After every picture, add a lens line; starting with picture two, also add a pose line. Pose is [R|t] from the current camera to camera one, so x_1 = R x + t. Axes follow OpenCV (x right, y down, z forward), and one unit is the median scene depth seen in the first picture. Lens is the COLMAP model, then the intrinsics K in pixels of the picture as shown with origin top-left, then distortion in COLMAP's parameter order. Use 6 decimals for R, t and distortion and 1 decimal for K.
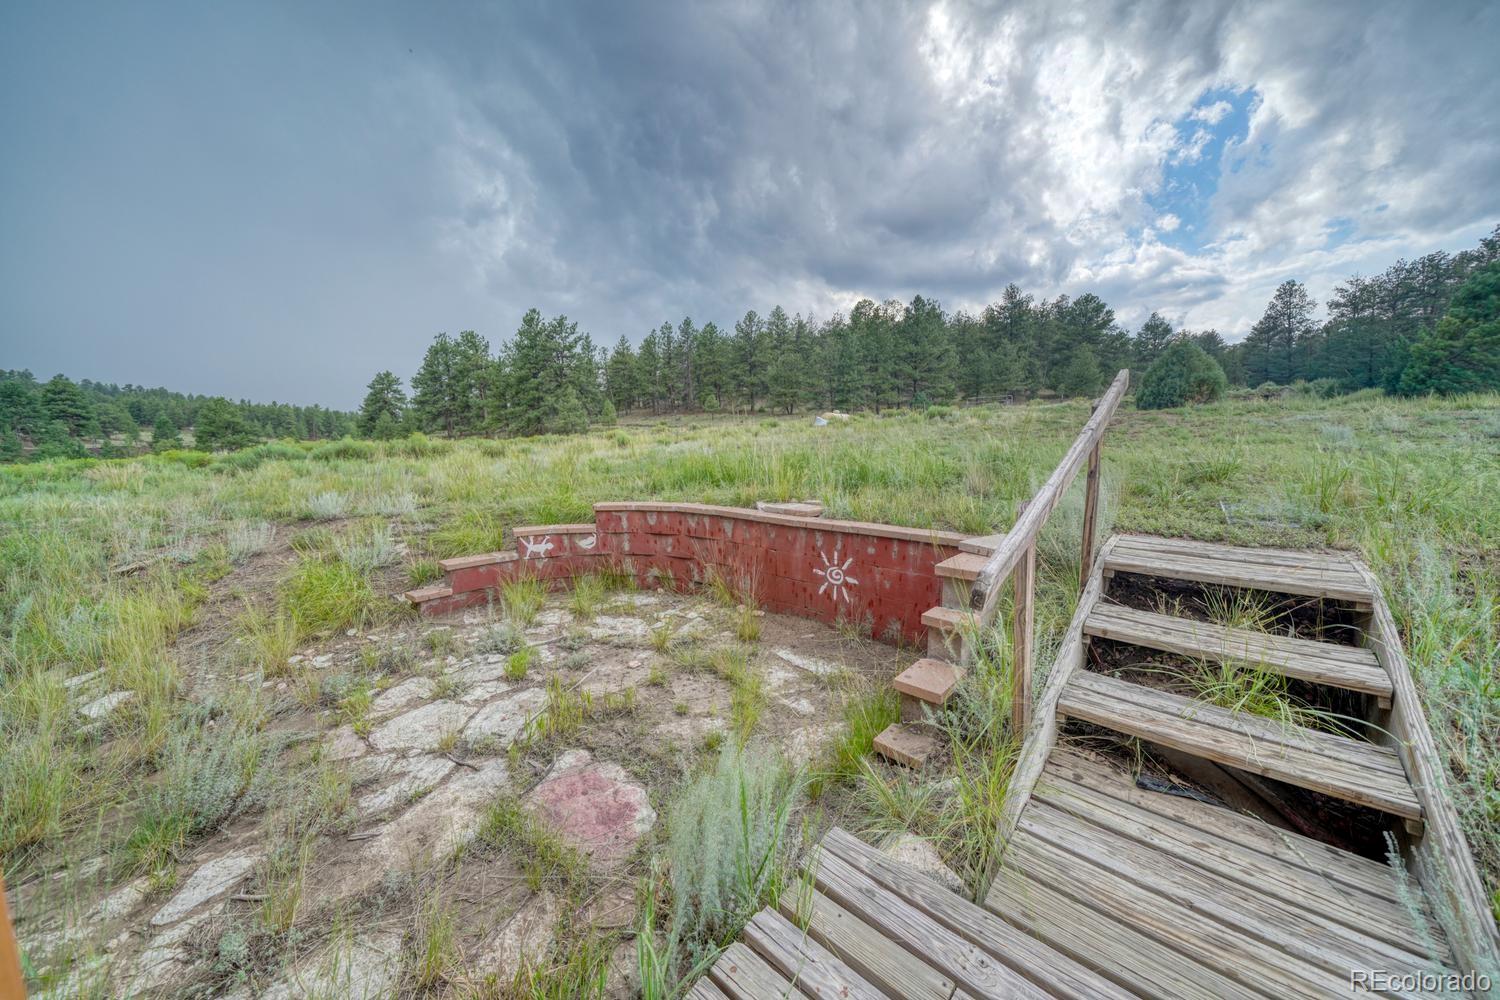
lens RADIAL K [[514.4, 0, 731.3], [0, 514.4, 495.1], [0, 0, 1]] dist [-0.001160, 0.000098]
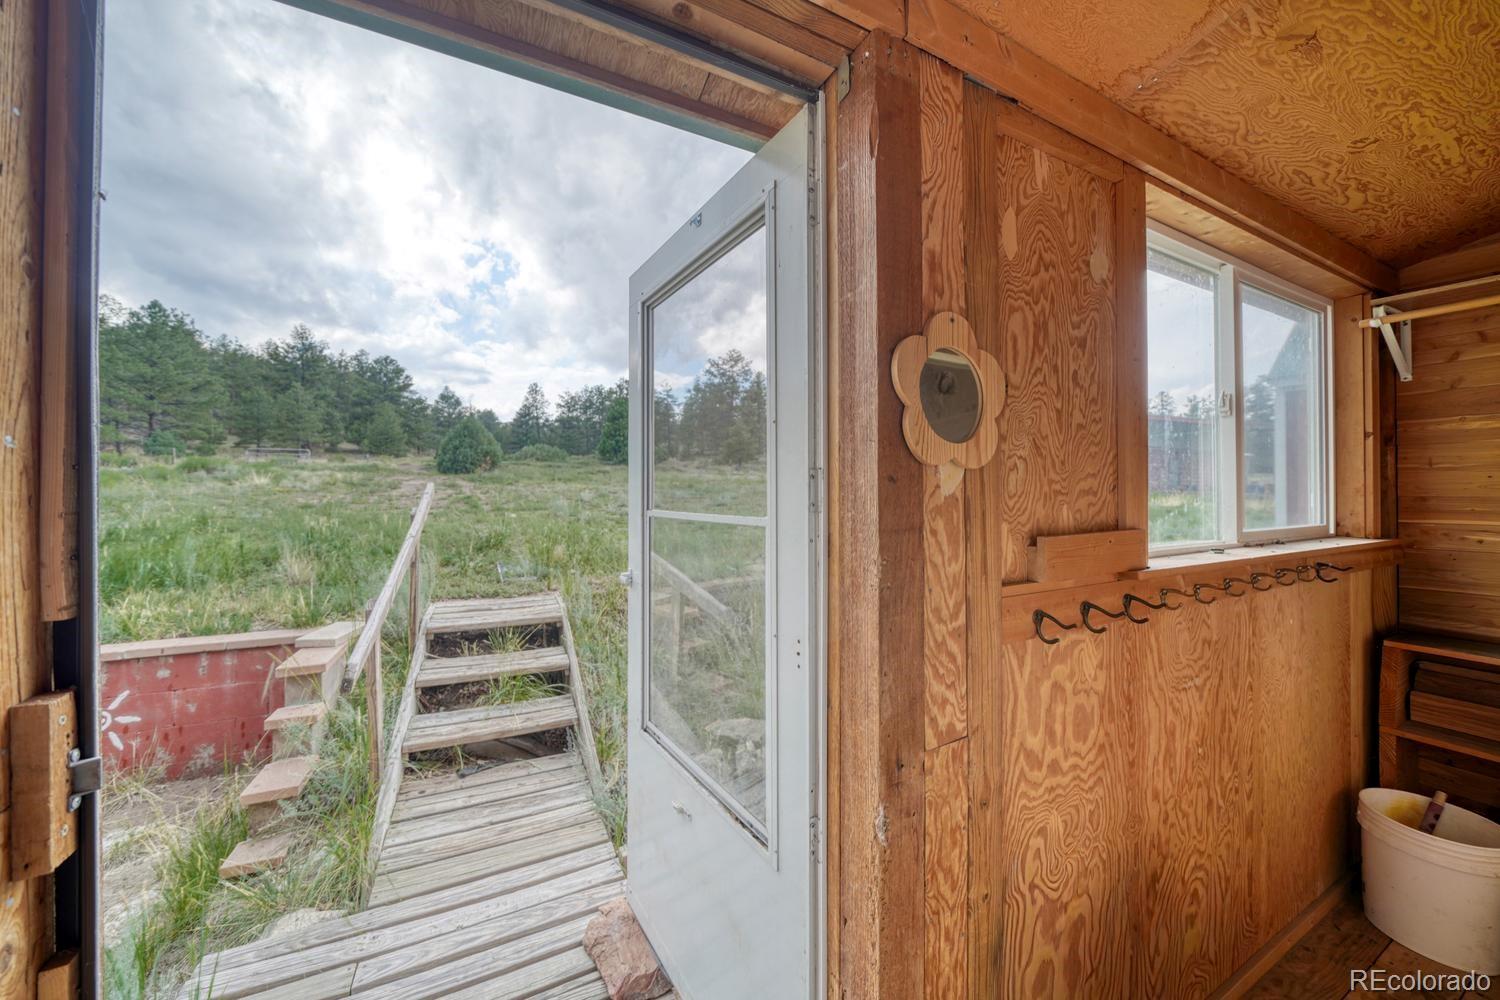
lens RADIAL K [[520.7, 0, 750.0], [0, 520.7, 500.0], [0, 0, 1]] dist [-0.012483, -0.000015]
pose [[0.359110, 0.004311, 0.933285, -0.276821], [0.091831, 0.994974, -0.039931, -0.087974], [-0.928766, 0.100045, 0.356909, -0.354692]]
